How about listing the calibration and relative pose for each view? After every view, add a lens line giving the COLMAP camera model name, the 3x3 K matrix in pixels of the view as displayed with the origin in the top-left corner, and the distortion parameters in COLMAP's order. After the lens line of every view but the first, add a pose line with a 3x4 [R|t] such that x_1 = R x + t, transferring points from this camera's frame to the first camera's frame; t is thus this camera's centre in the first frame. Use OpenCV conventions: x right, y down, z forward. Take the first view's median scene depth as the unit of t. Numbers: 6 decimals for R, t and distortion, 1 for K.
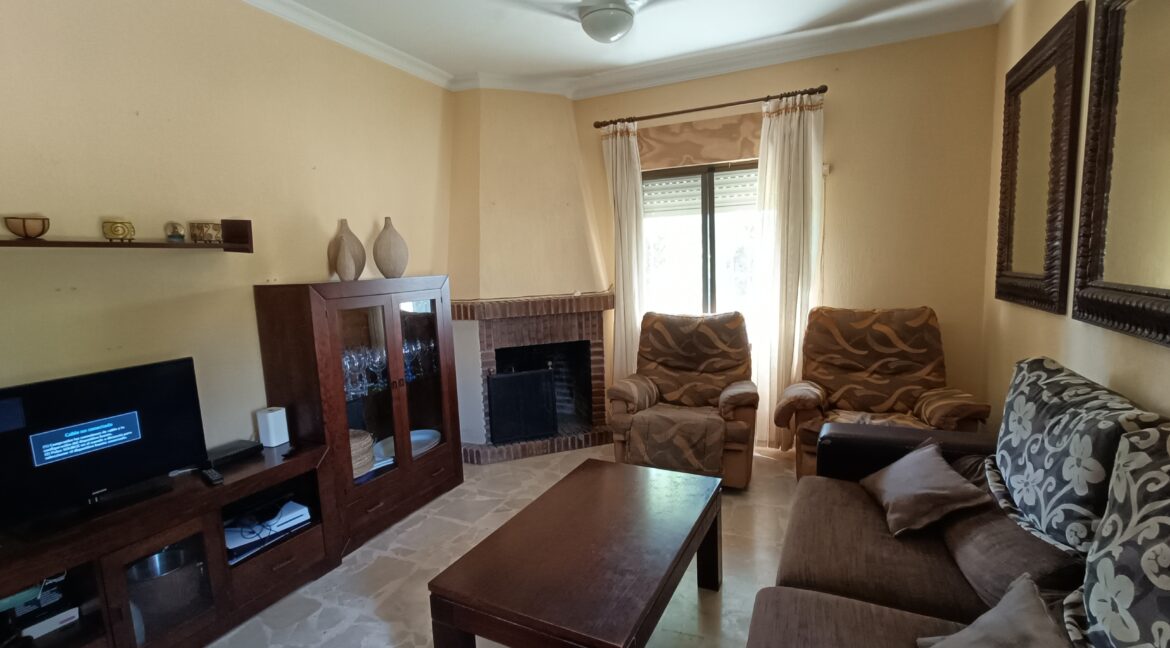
lens RADIAL K [[527.6, 0, 583.7], [0, 527.6, 324.2], [0, 0, 1]] dist [0.005625, 0.003039]
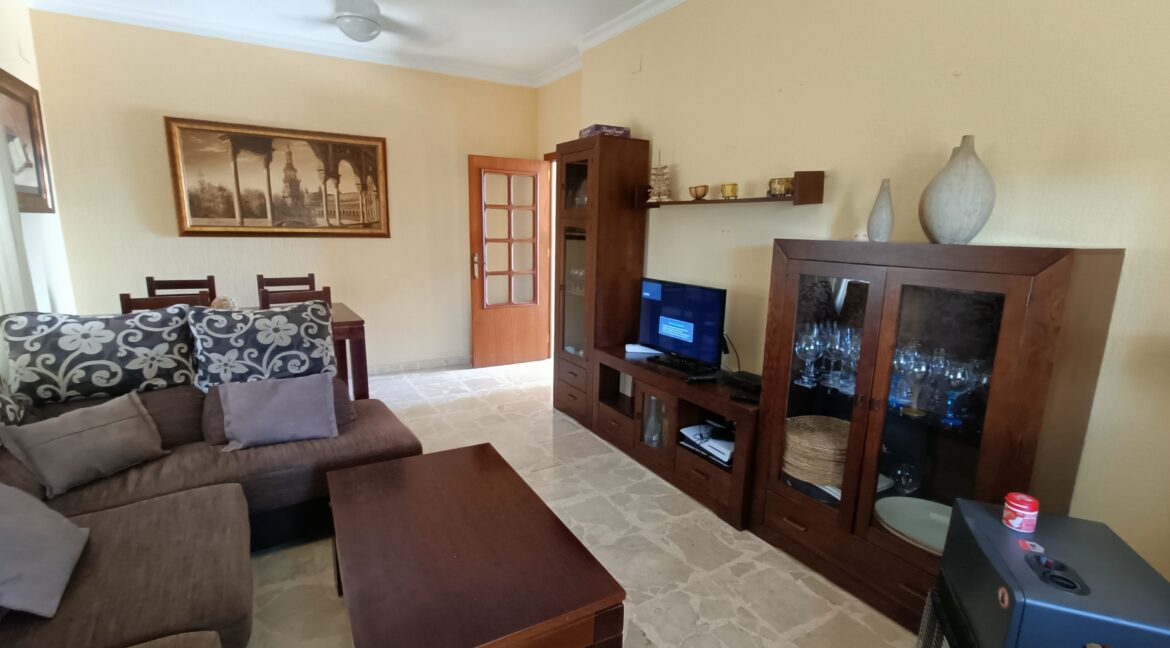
lens RADIAL K [[527.6, 0, 581.7], [0, 527.6, 329.5], [0, 0, 1]] dist [0.005625, 0.003039]
pose [[-0.554060, 0.184169, -0.811849, 0.456136], [-0.100639, 0.953251, 0.284929, -0.158391], [0.826371, 0.239572, -0.509624, 1.263614]]
